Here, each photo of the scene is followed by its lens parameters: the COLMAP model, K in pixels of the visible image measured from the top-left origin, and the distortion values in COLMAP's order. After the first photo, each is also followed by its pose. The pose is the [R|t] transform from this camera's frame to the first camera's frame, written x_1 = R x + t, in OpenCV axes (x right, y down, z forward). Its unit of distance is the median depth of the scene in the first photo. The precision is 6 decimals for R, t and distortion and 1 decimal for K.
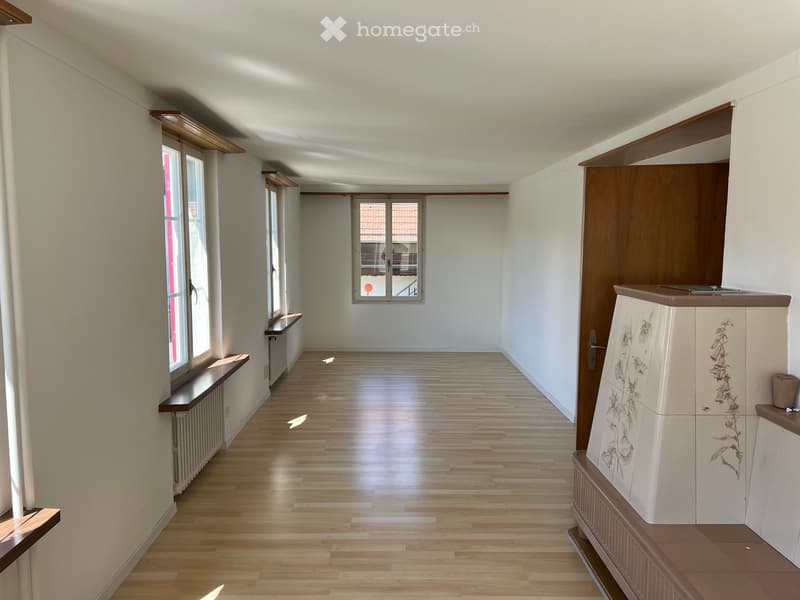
lens RADIAL K [[604.6, 0, 400.0], [0, 604.6, 300.0], [0, 0, 1]] dist [-0.002281, -0.001765]
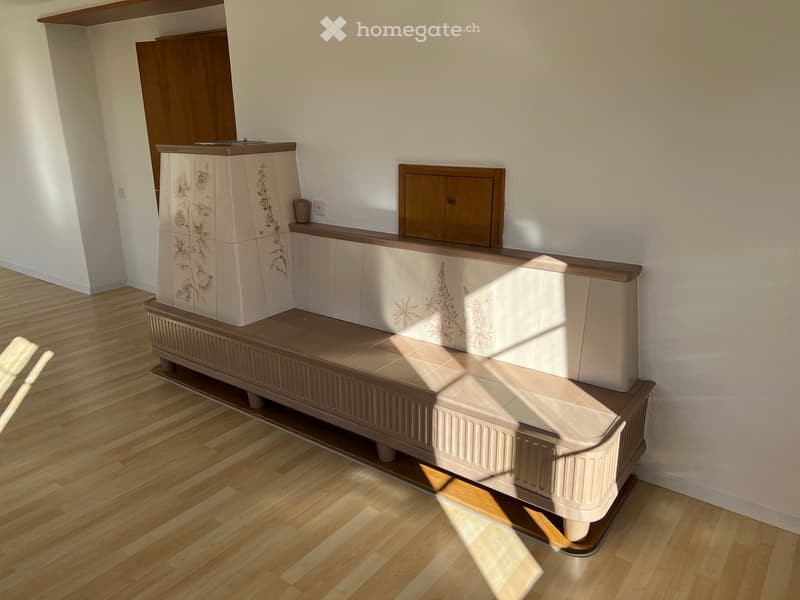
lens RADIAL K [[599.6, 0, 405.8], [0, 599.6, 294.5], [0, 0, 1]] dist [0.083088, -0.093583]
pose [[0.607135, -0.249289, 0.754482, -0.319092], [0.098085, 0.965763, 0.240170, 0.021293], [-0.788522, -0.071812, 0.610799, -0.073556]]
